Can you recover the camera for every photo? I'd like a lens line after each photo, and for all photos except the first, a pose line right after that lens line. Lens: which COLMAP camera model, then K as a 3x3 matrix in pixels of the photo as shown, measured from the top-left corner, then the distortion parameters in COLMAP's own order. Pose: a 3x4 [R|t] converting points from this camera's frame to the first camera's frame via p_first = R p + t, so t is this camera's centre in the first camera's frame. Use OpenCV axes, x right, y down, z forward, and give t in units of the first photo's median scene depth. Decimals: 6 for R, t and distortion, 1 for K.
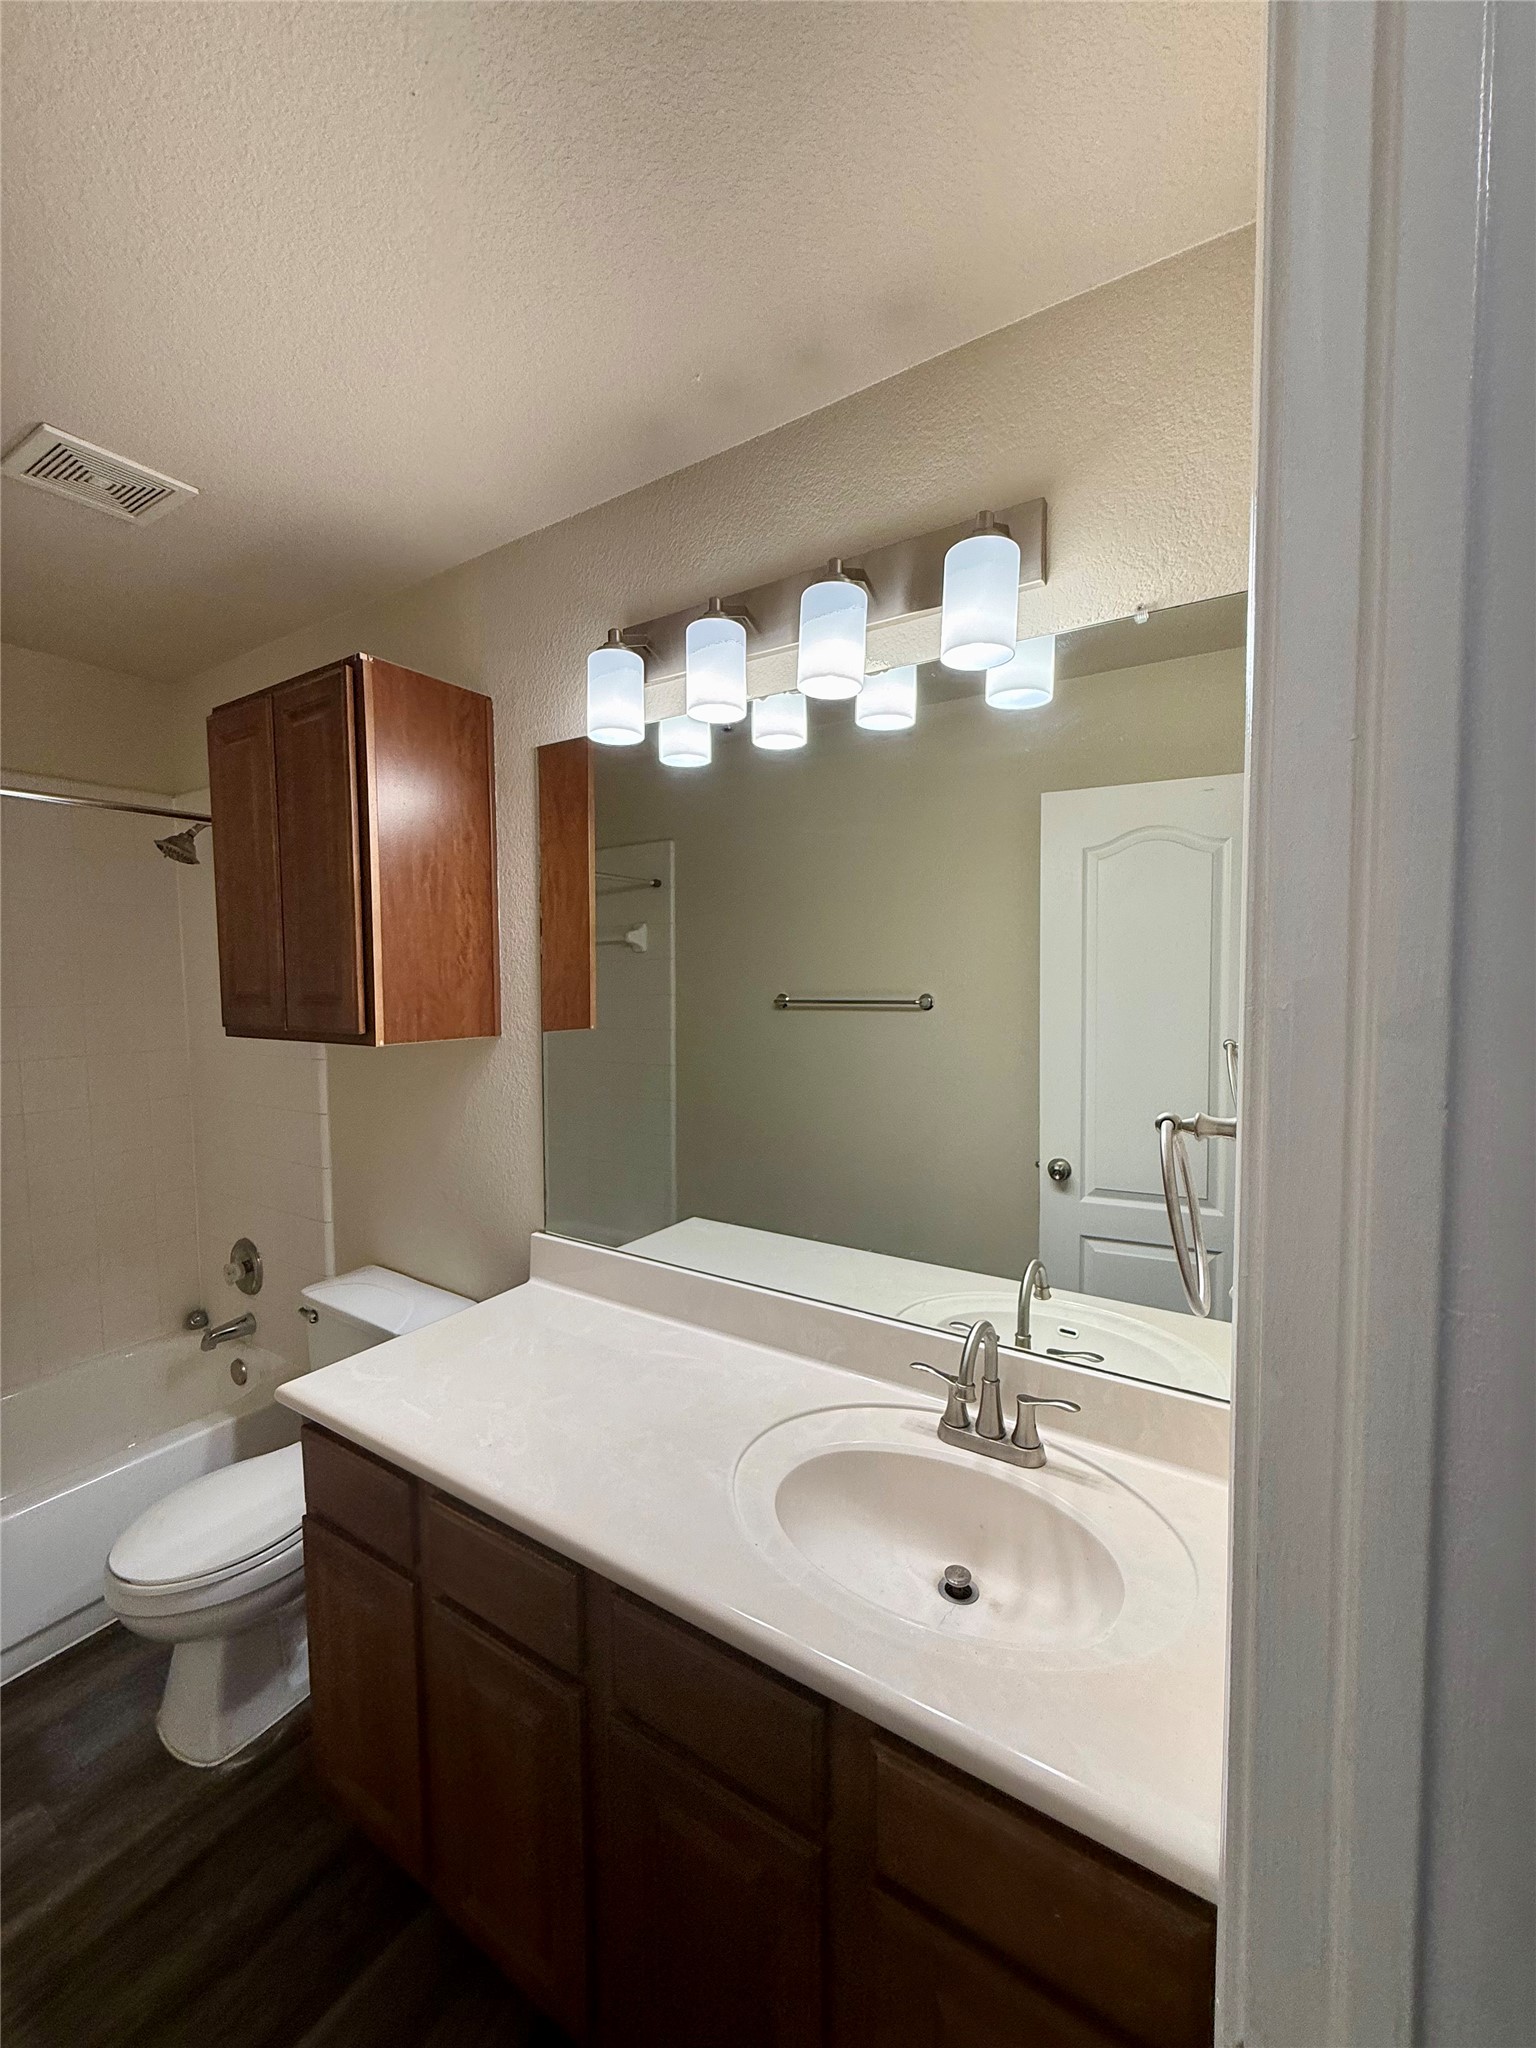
lens RADIAL K [[816.2, 0, 765.9], [0, 816.2, 1019.1], [0, 0, 1]] dist [0.001596, -0.000306]
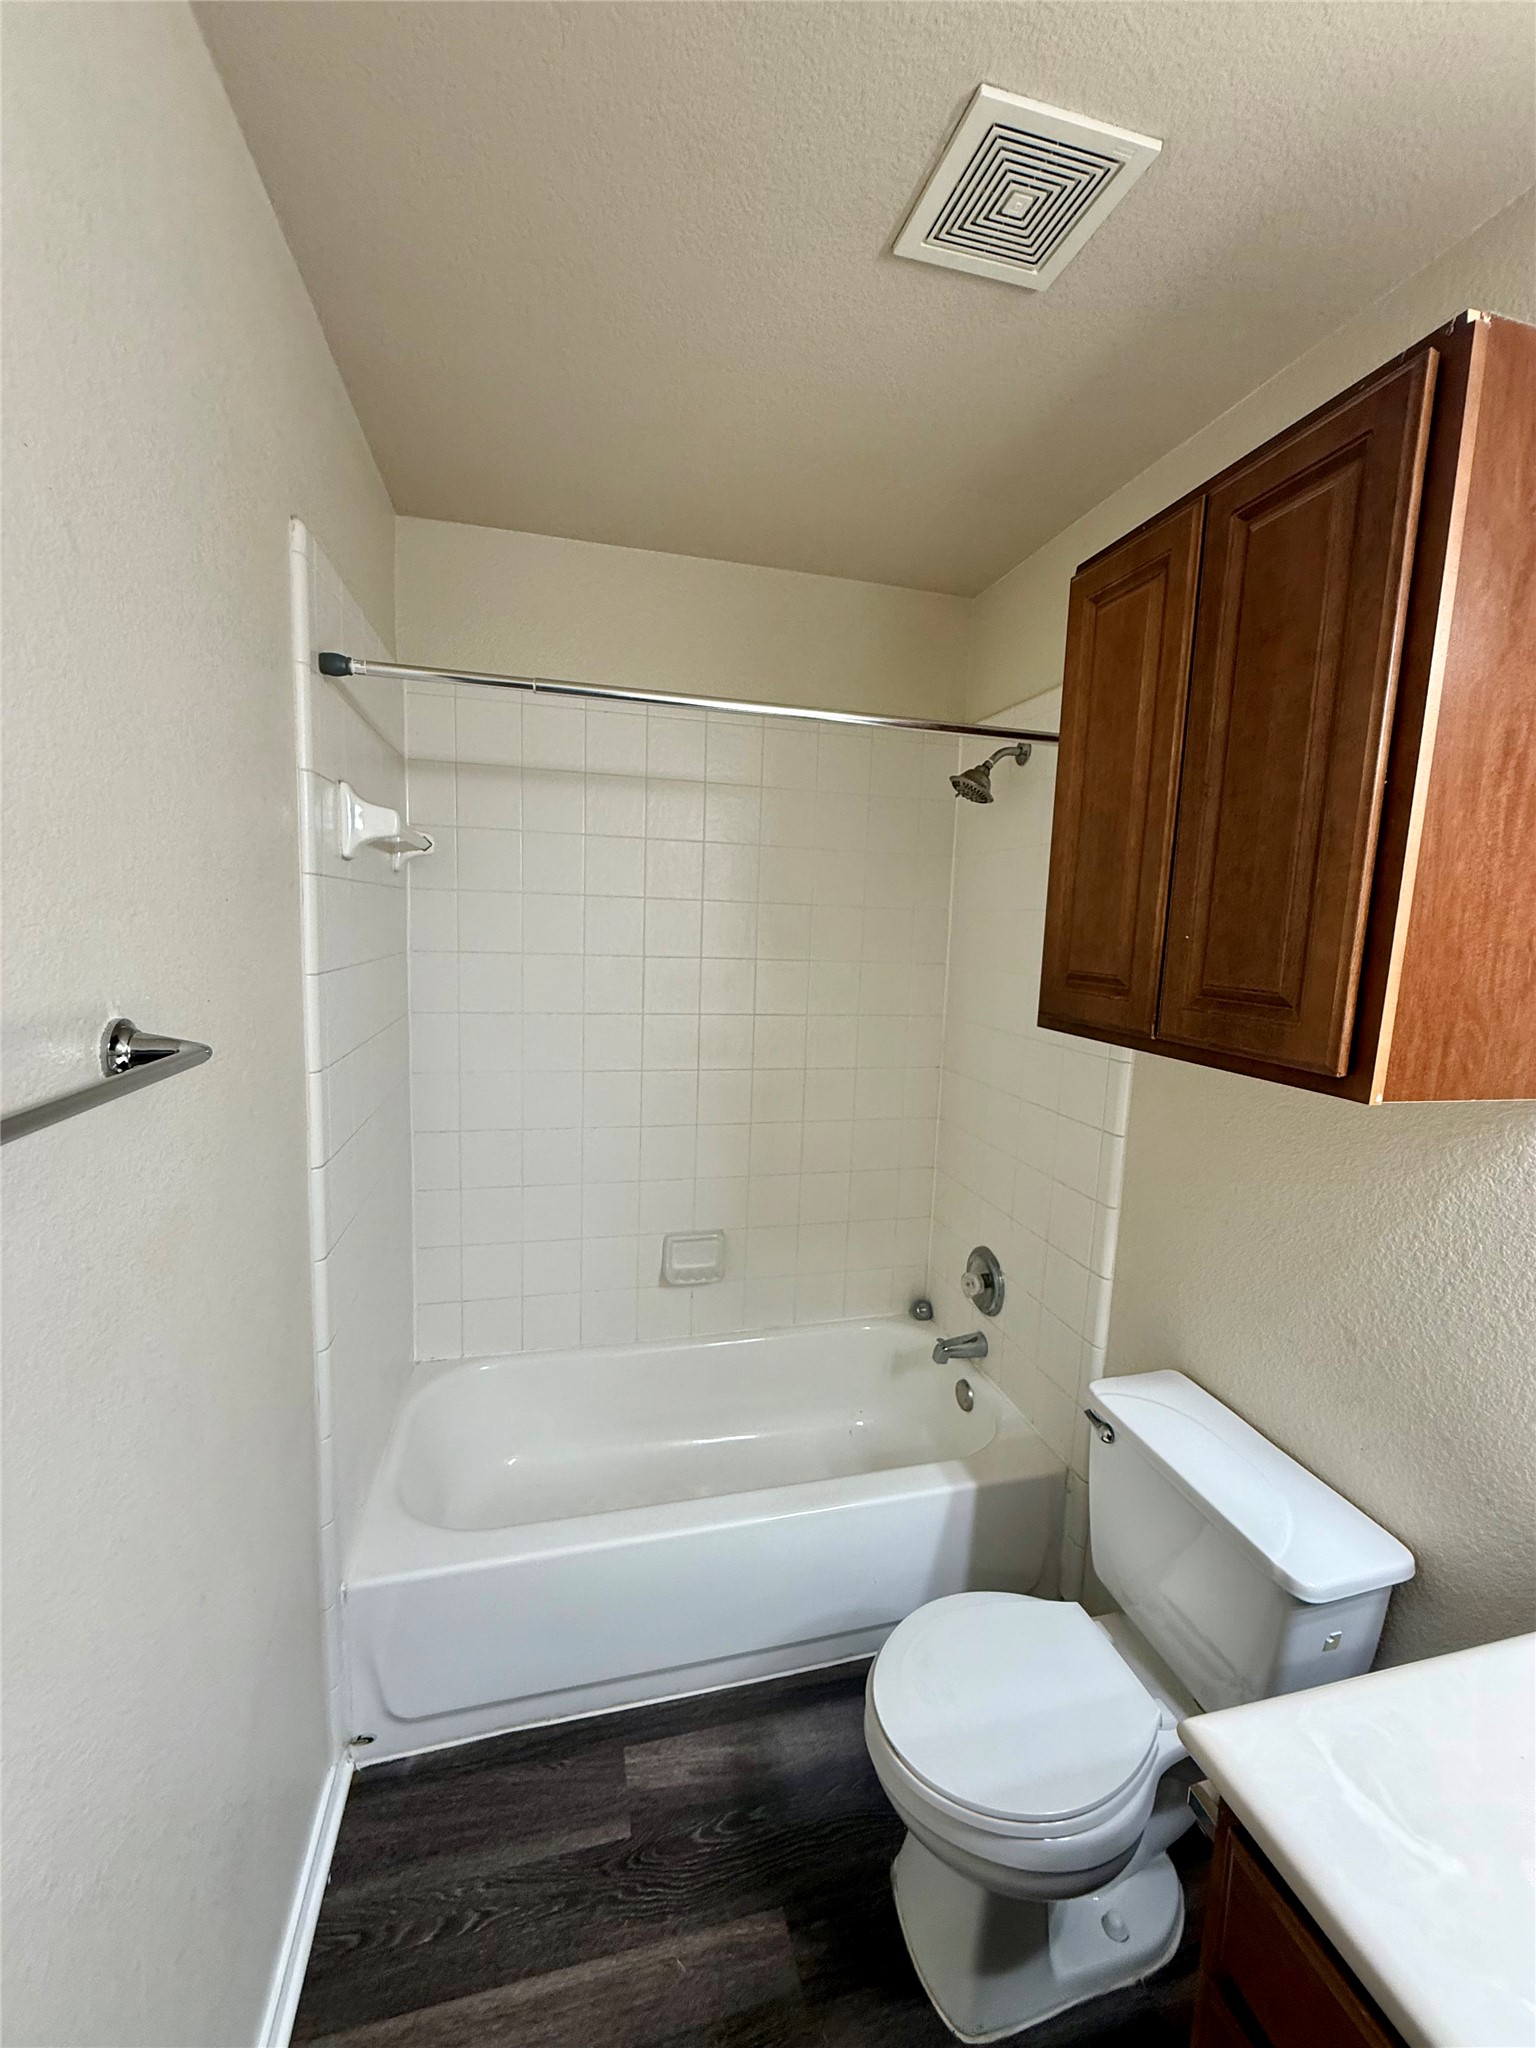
lens RADIAL K [[816.2, 0, 765.9], [0, 816.2, 1019.1], [0, 0, 1]] dist [0.001596, -0.000306]
pose [[0.732708, 0.118225, -0.670195, -0.382363], [-0.082549, 0.992963, 0.084914, -0.031035], [0.675518, -0.006893, 0.737311, 0.316595]]
